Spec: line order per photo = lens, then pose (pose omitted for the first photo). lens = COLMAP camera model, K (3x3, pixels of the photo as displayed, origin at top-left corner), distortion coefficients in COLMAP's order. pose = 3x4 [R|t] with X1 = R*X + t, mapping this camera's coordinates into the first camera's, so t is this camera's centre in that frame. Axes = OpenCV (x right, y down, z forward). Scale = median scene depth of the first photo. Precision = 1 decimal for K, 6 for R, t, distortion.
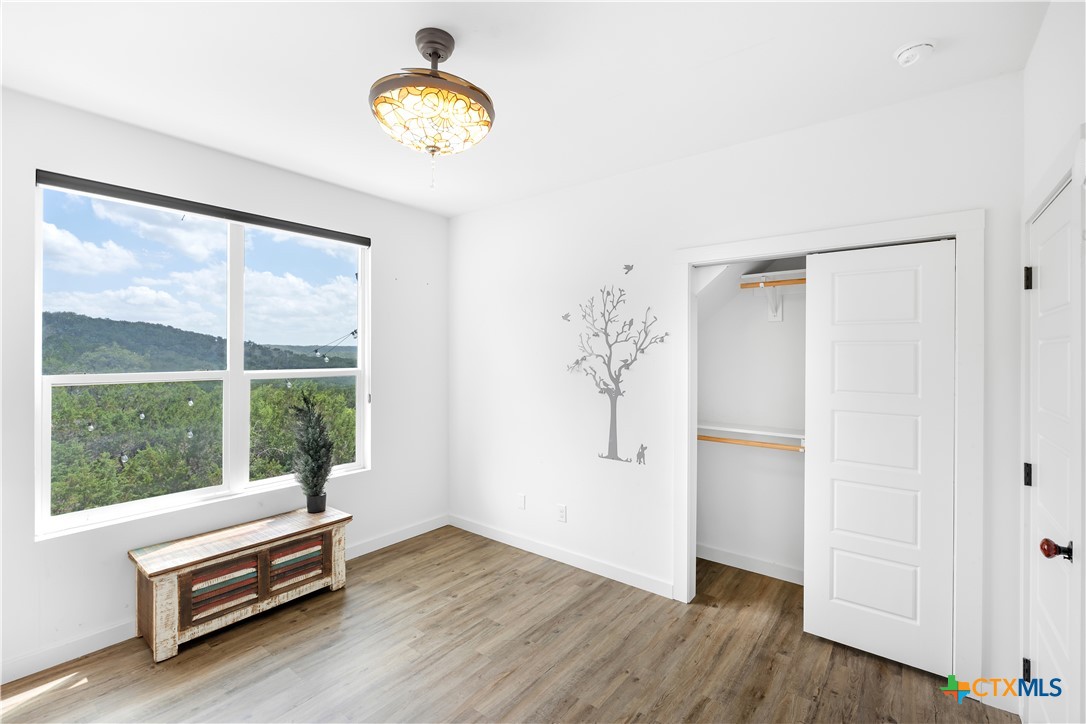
lens RADIAL K [[479.0, 0, 541.3], [0, 479.0, 353.9], [0, 0, 1]] dist [0.000581, 0.000162]
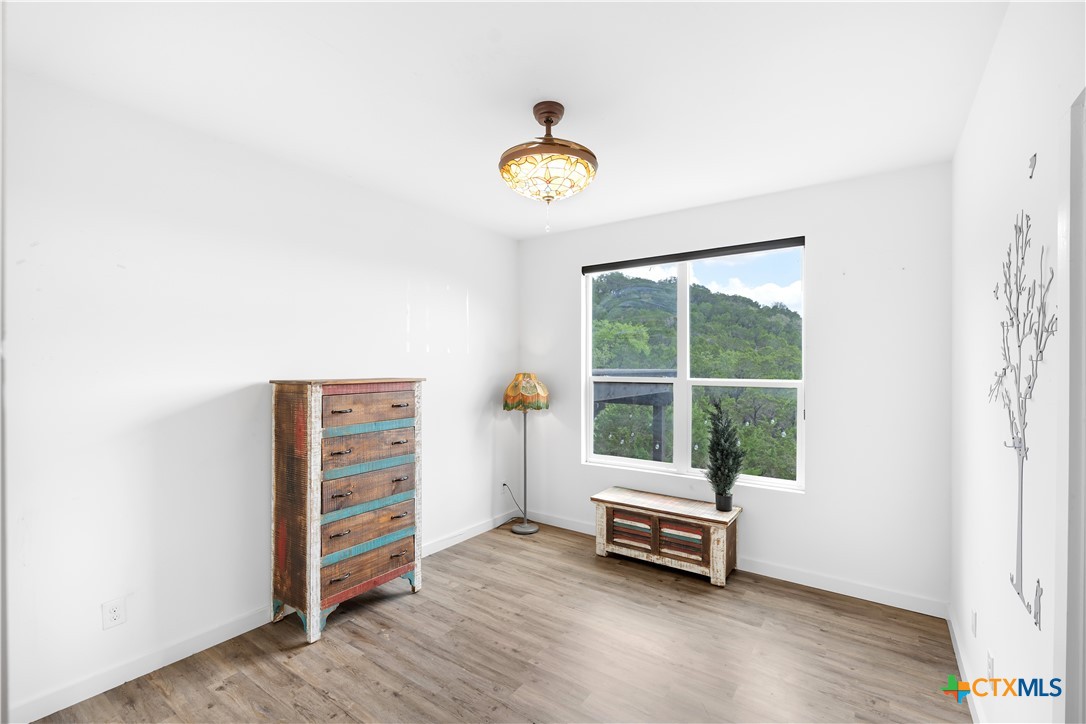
lens RADIAL K [[479.0, 0, 541.4], [0, 479.0, 368.6], [0, 0, 1]] dist [0.000581, 0.000162]
pose [[0.049889, 0.008932, -0.998715, 0.651509], [0.001943, 0.999957, 0.009040, -0.002606], [0.998753, -0.002391, 0.049870, 0.586254]]
